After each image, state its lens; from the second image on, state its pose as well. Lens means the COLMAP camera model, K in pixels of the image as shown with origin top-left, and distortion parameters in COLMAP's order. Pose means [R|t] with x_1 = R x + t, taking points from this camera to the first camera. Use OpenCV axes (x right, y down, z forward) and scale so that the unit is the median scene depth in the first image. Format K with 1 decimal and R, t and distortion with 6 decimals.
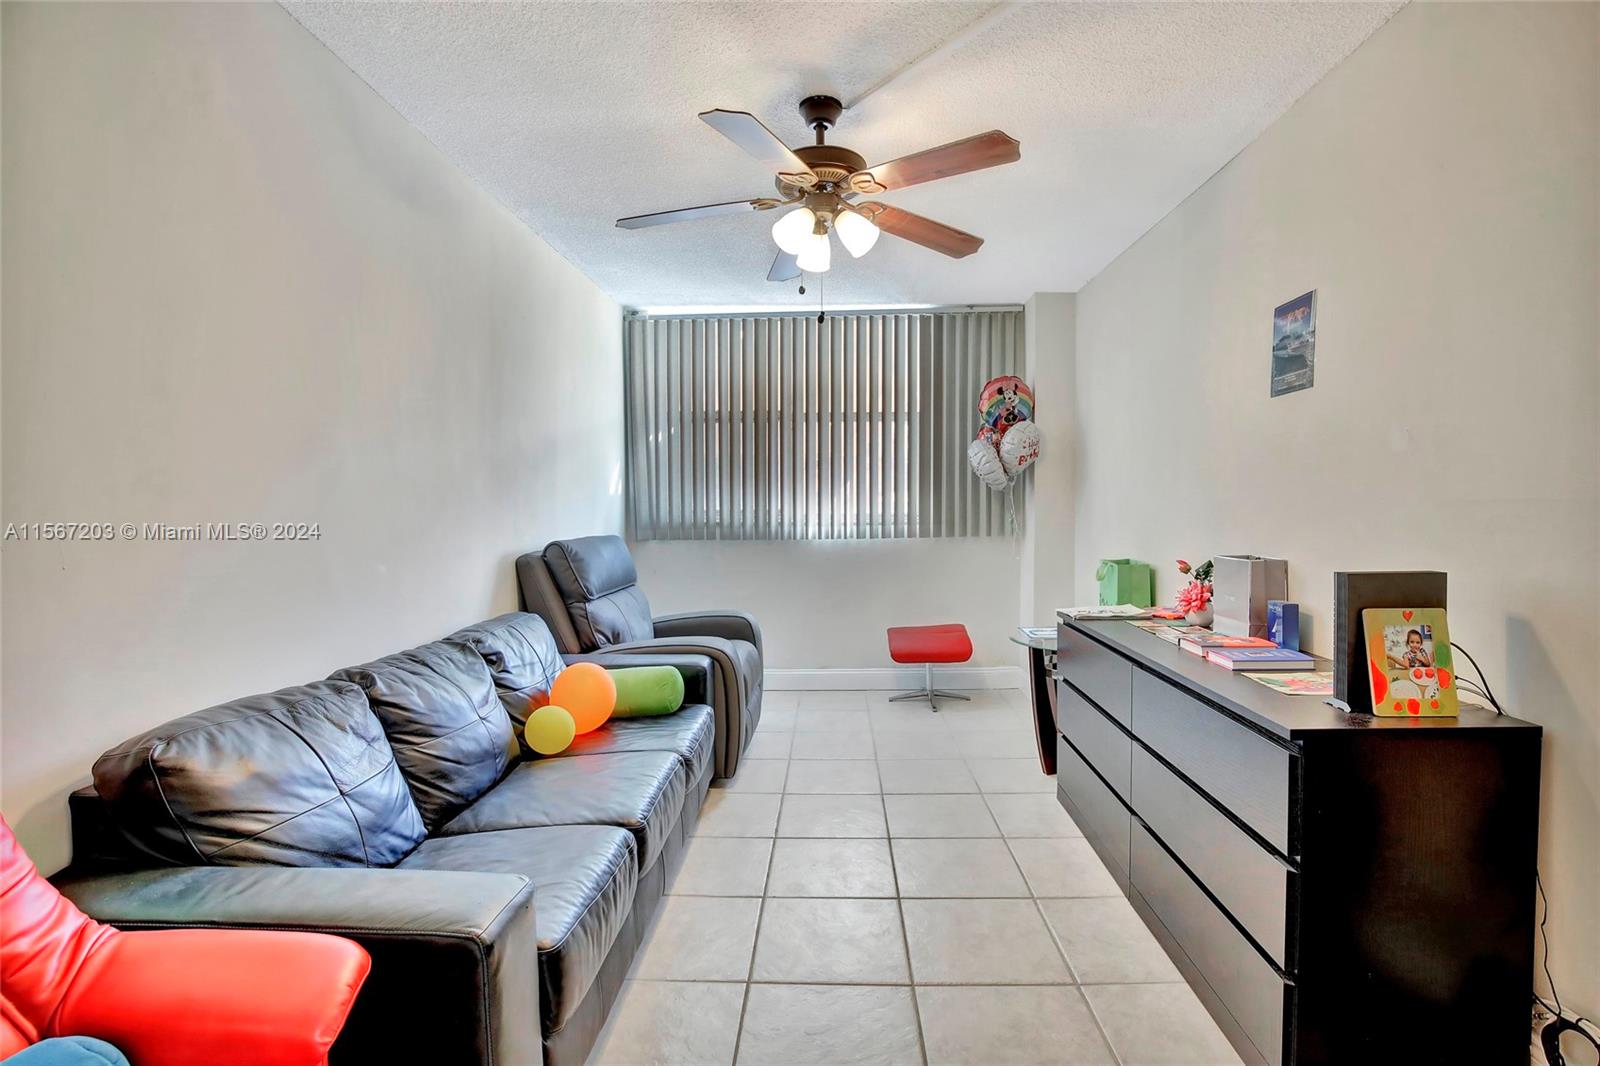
lens RADIAL K [[731.3, 0, 821.5], [0, 731.3, 534.7], [0, 0, 1]] dist [-0.000133, 0.000612]
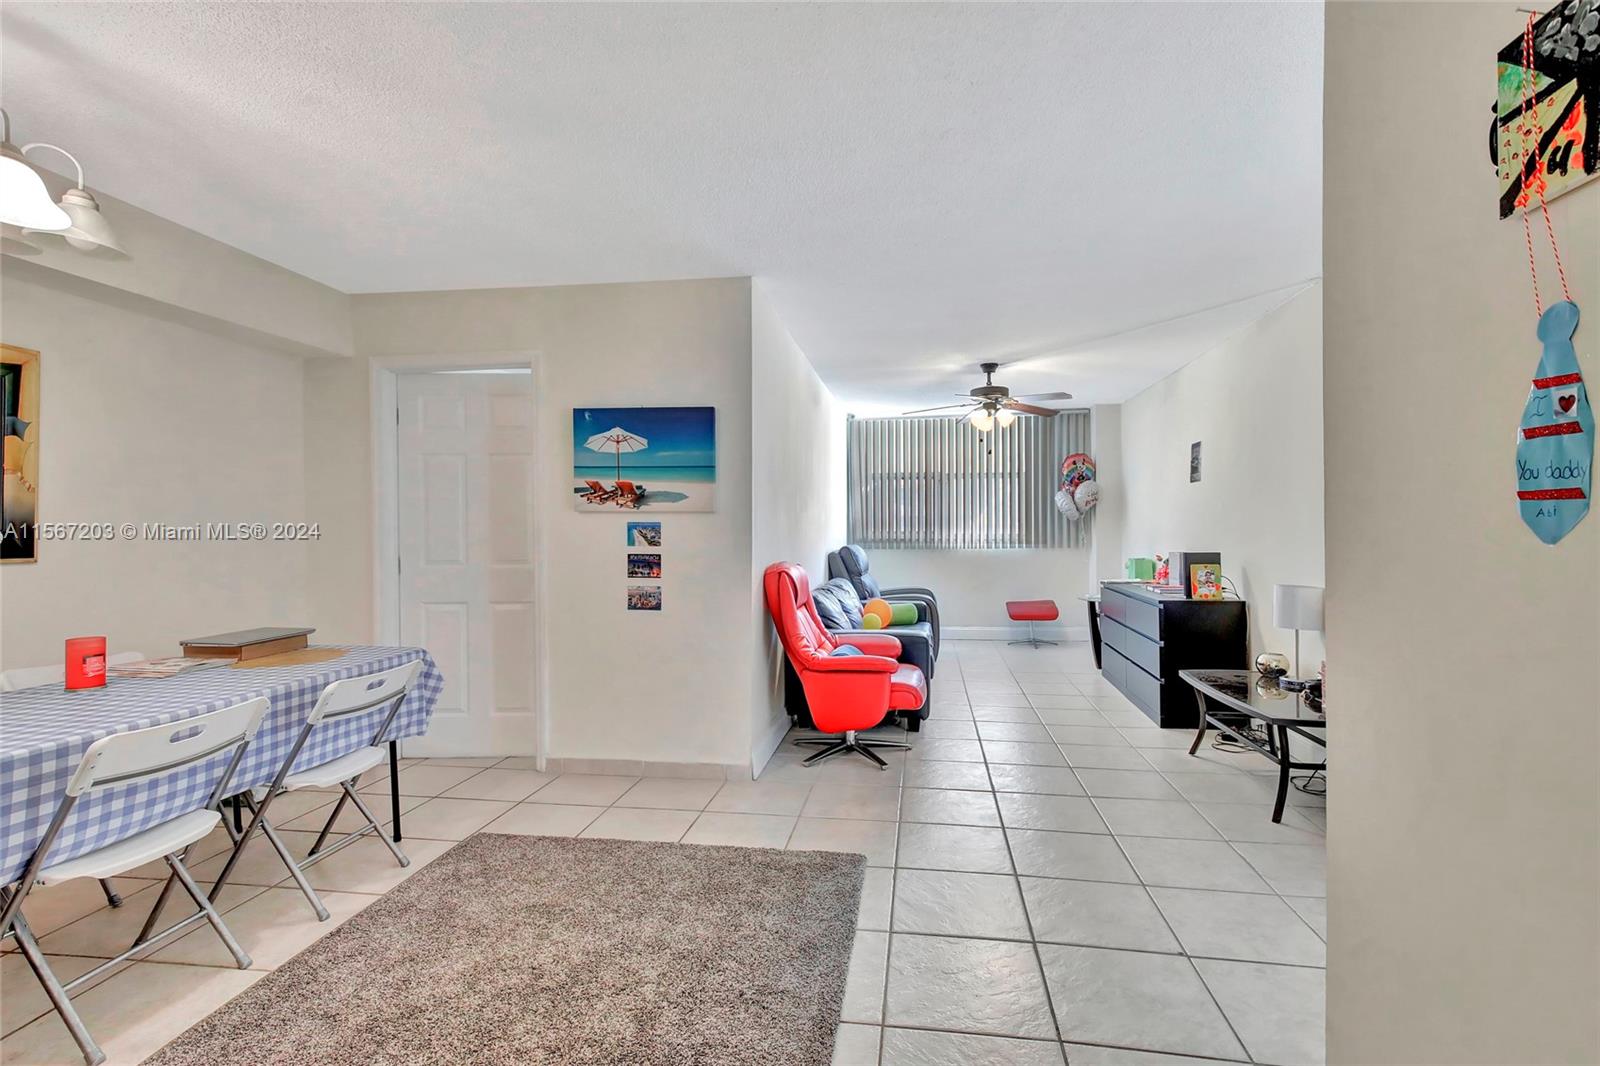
lens RADIAL K [[720.6, 0, 800.0], [0, 720.6, 527.7], [0, 0, 1]] dist [-0.000415, 0.000076]
pose [[0.988745, 0.001735, -0.149600, -0.142347], [-0.007805, 0.999169, -0.039994, 0.029706], [0.149407, 0.040711, 0.987937, -0.776510]]
